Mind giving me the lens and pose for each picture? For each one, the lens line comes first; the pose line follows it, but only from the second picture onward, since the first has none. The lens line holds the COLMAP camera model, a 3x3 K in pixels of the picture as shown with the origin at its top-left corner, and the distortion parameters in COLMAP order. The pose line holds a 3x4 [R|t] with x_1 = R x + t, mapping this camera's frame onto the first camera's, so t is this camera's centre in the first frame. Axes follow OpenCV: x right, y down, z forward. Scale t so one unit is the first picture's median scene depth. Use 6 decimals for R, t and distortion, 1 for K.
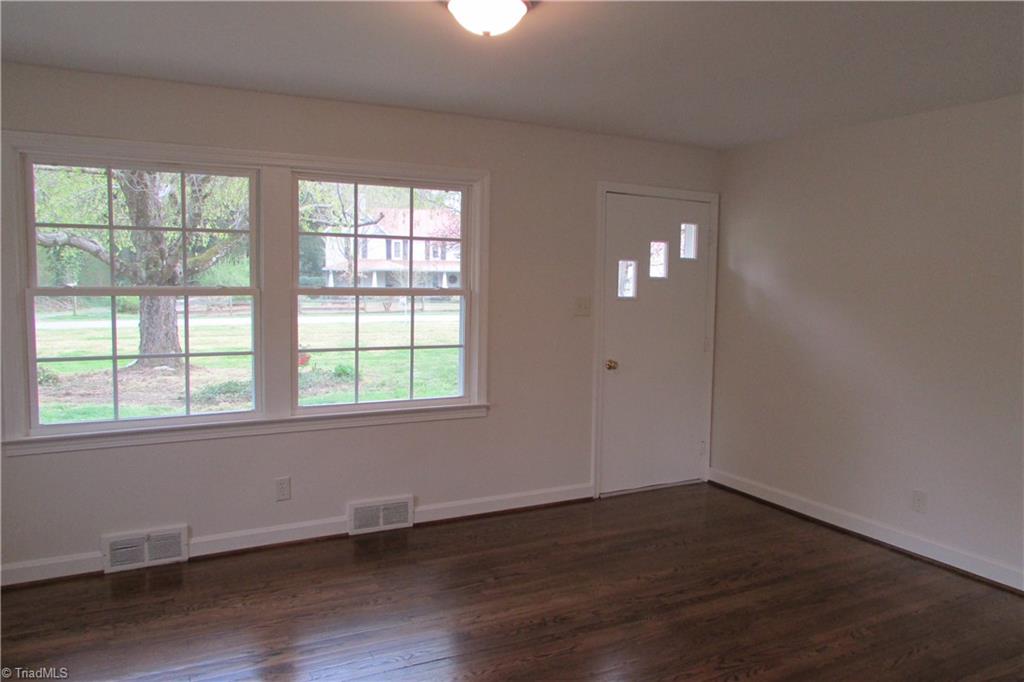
lens RADIAL K [[737.7, 0, 511.7], [0, 737.7, 338.7], [0, 0, 1]] dist [-0.041268, 0.022022]
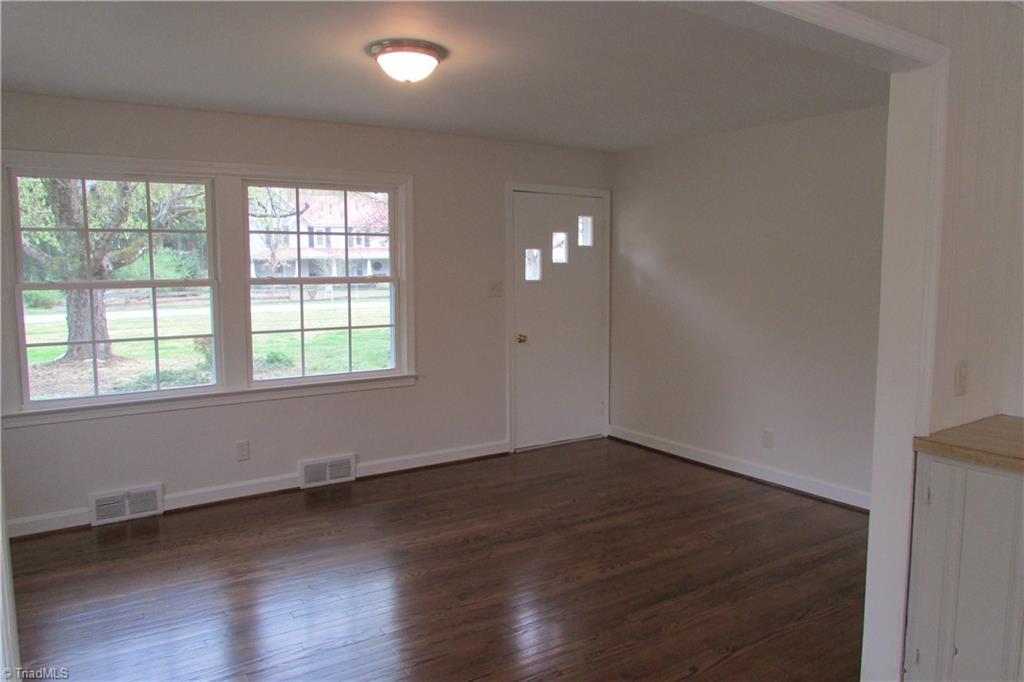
lens RADIAL K [[737.7, 0, 512.5], [0, 737.7, 333.6], [0, 0, 1]] dist [-0.041268, 0.022022]
pose [[0.994638, -0.028525, 0.099404, 0.005284], [0.027175, 0.999520, 0.014904, 0.011692], [-0.099782, -0.012123, 0.994935, -0.194192]]
